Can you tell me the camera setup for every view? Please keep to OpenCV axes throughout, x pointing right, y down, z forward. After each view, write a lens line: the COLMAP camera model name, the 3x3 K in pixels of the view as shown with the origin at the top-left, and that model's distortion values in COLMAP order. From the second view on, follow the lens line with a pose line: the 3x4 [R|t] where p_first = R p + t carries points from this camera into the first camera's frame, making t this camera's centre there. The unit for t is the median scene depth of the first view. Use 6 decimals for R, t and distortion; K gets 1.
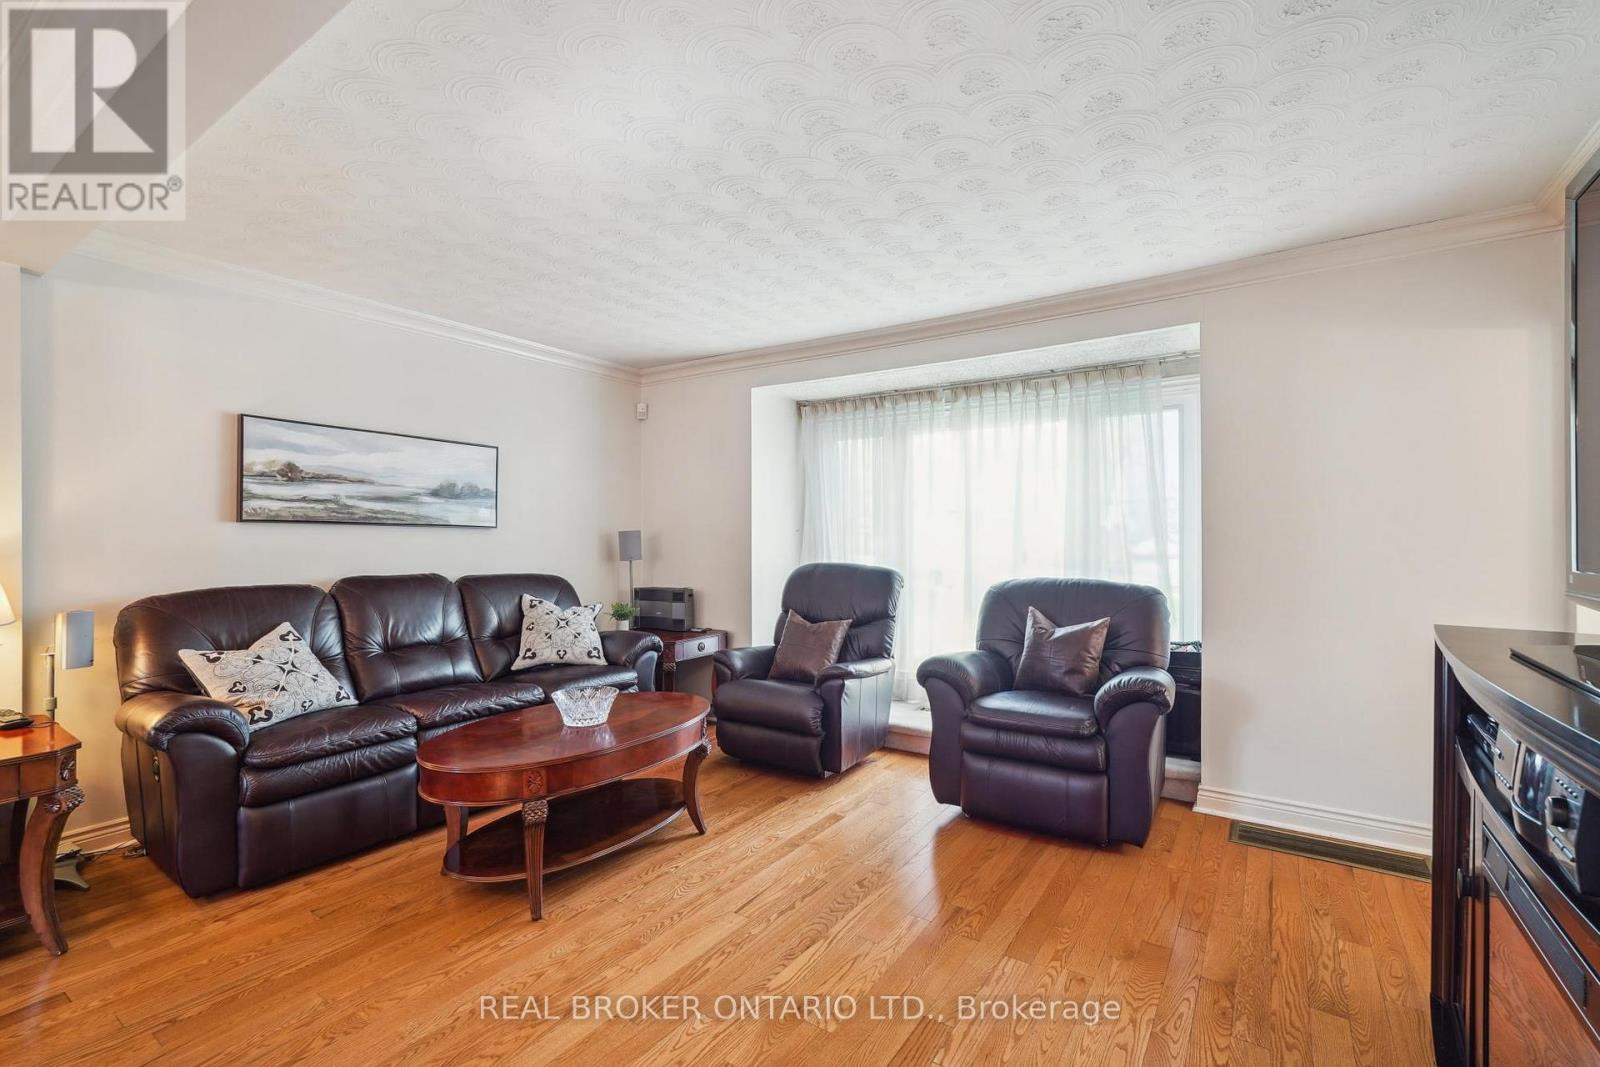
lens RADIAL K [[726.7, 0, 740.7], [0, 726.7, 534.3], [0, 0, 1]] dist [-0.013503, 0.003355]
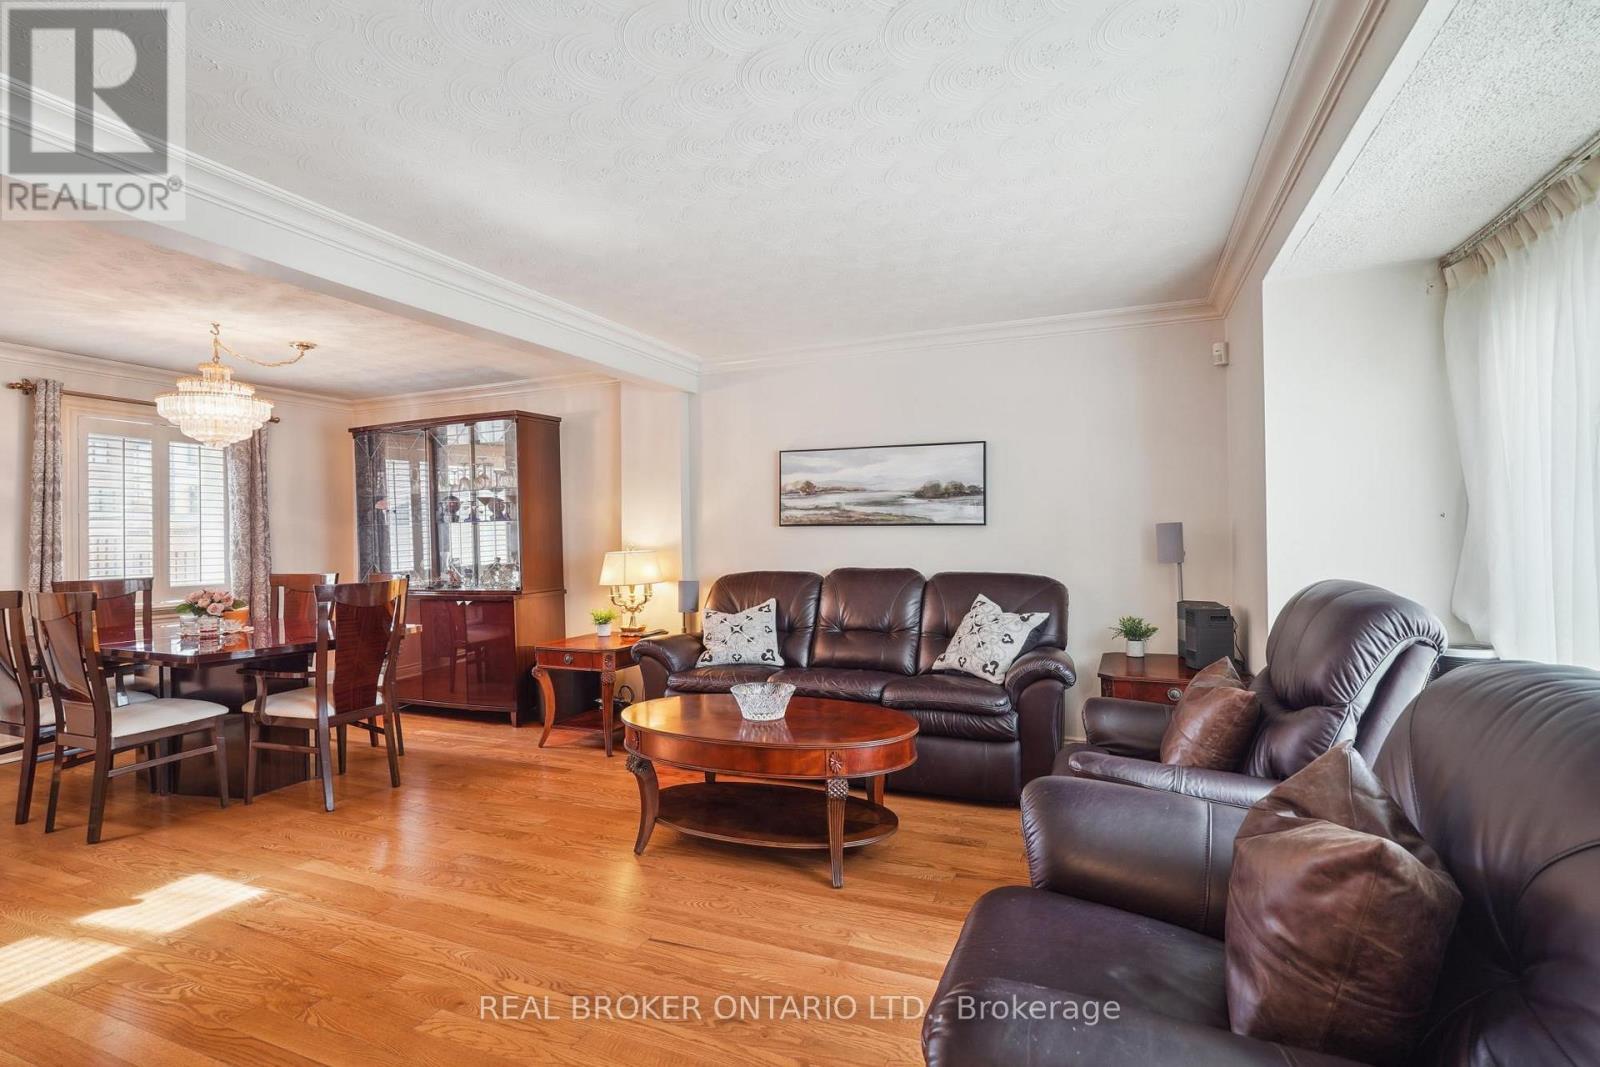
lens RADIAL K [[726.7, 0, 881.1], [0, 726.7, 534.9], [0, 0, 1]] dist [-0.013503, 0.003355]
pose [[0.274644, 0.000224, -0.961546, 0.653458], [0.020101, 0.999780, 0.005974, -0.004262], [0.961336, -0.020969, 0.274579, 0.692279]]
